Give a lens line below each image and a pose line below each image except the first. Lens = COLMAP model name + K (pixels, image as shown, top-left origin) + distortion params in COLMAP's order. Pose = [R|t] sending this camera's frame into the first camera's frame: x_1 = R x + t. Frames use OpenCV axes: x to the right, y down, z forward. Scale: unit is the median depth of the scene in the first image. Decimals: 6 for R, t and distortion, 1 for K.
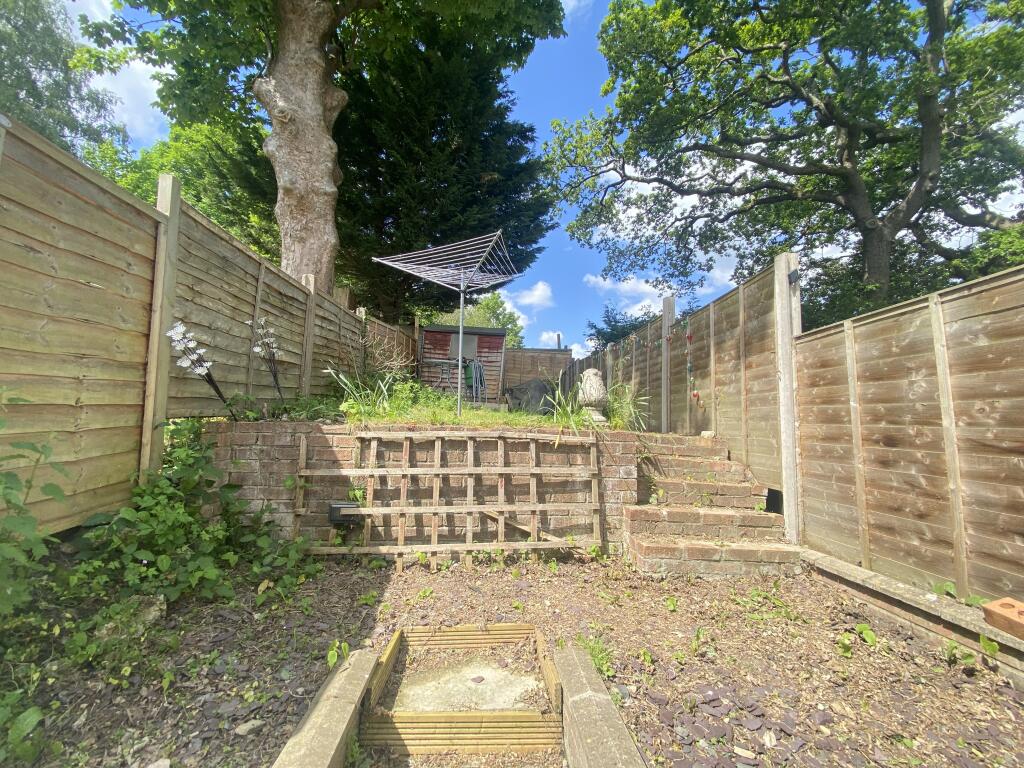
lens RADIAL K [[405.4, 0, 509.6], [0, 405.4, 391.0], [0, 0, 1]] dist [0.001404, -0.001693]
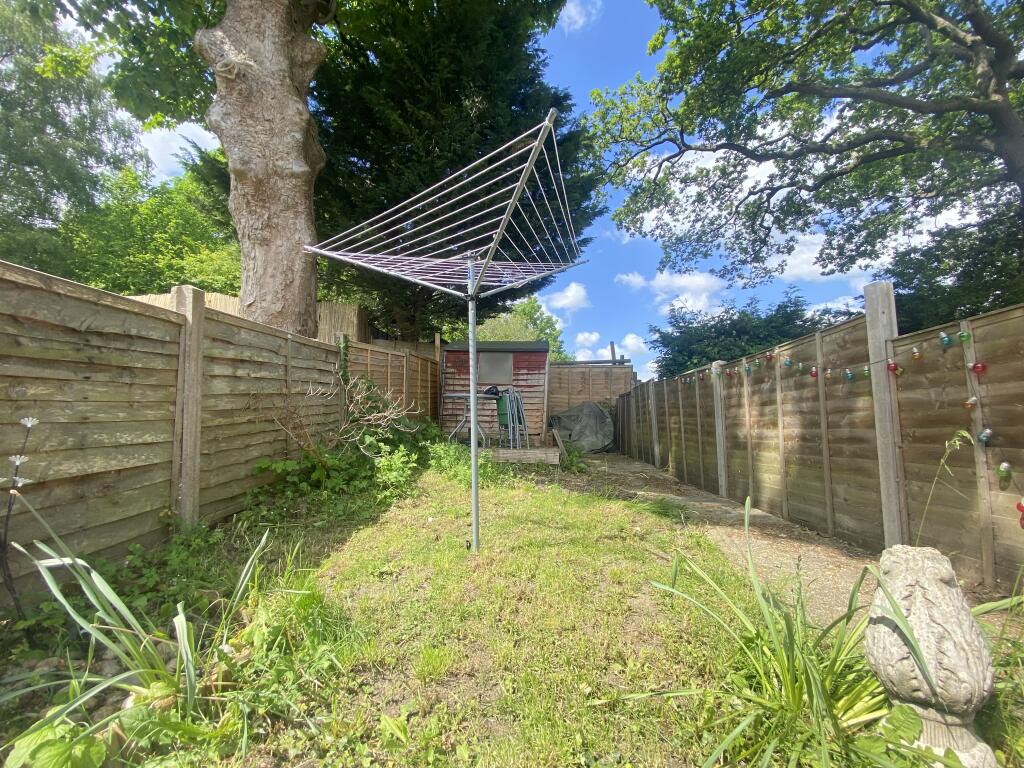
lens RADIAL K [[405.4, 0, 509.0], [0, 405.4, 389.2], [0, 0, 1]] dist [0.001404, -0.001693]
pose [[0.994134, -0.042868, -0.099296, -0.007951], [0.041409, 0.999003, -0.016706, -0.036731], [0.099913, 0.012496, 0.994918, 0.151677]]
